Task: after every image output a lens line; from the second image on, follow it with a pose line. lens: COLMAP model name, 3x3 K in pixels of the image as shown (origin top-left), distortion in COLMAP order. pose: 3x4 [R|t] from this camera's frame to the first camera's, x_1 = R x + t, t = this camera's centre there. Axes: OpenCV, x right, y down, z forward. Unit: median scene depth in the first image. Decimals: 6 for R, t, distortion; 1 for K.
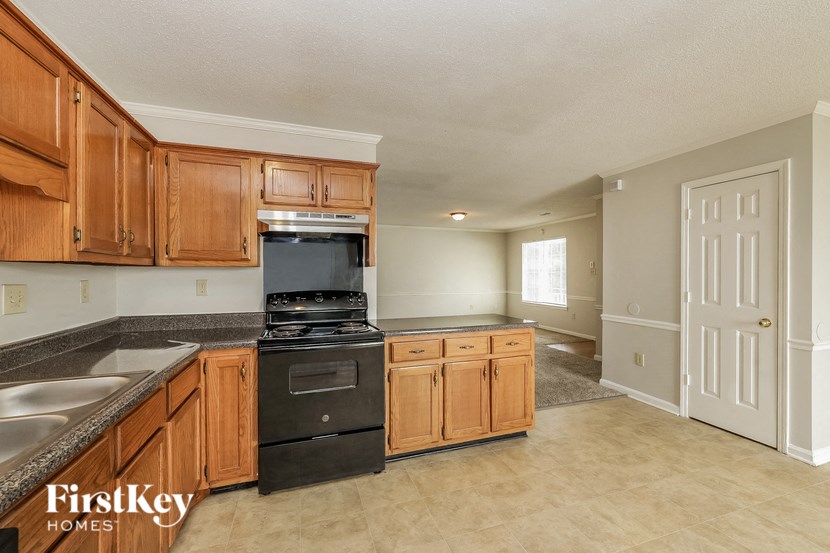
lens RADIAL K [[348.1, 0, 418.4], [0, 348.1, 274.6], [0, 0, 1]] dist [-0.003705, -0.000028]
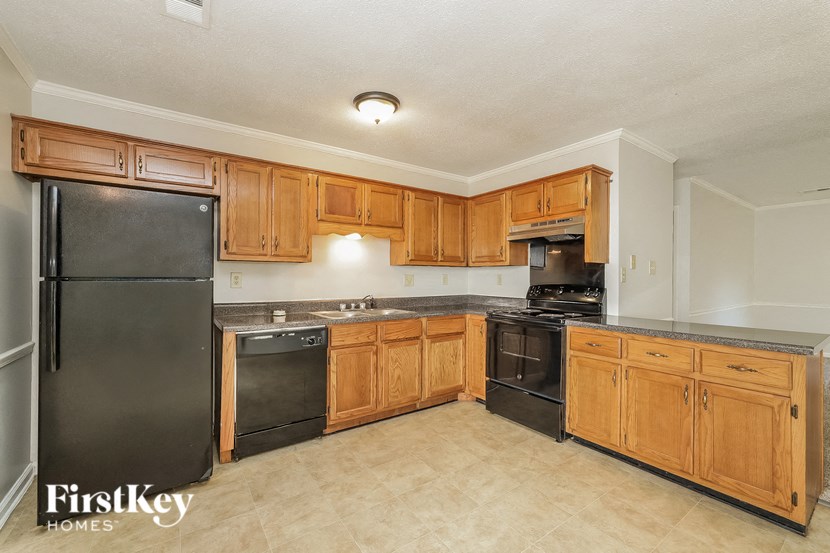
lens RADIAL K [[348.1, 0, 415.1], [0, 348.1, 275.2], [0, 0, 1]] dist [-0.003705, -0.000028]
pose [[0.271468, 0.000201, -0.962447, 0.917120], [-0.008257, 0.999964, -0.002120, 0.027364], [0.962412, 0.008522, 0.271460, 0.243957]]
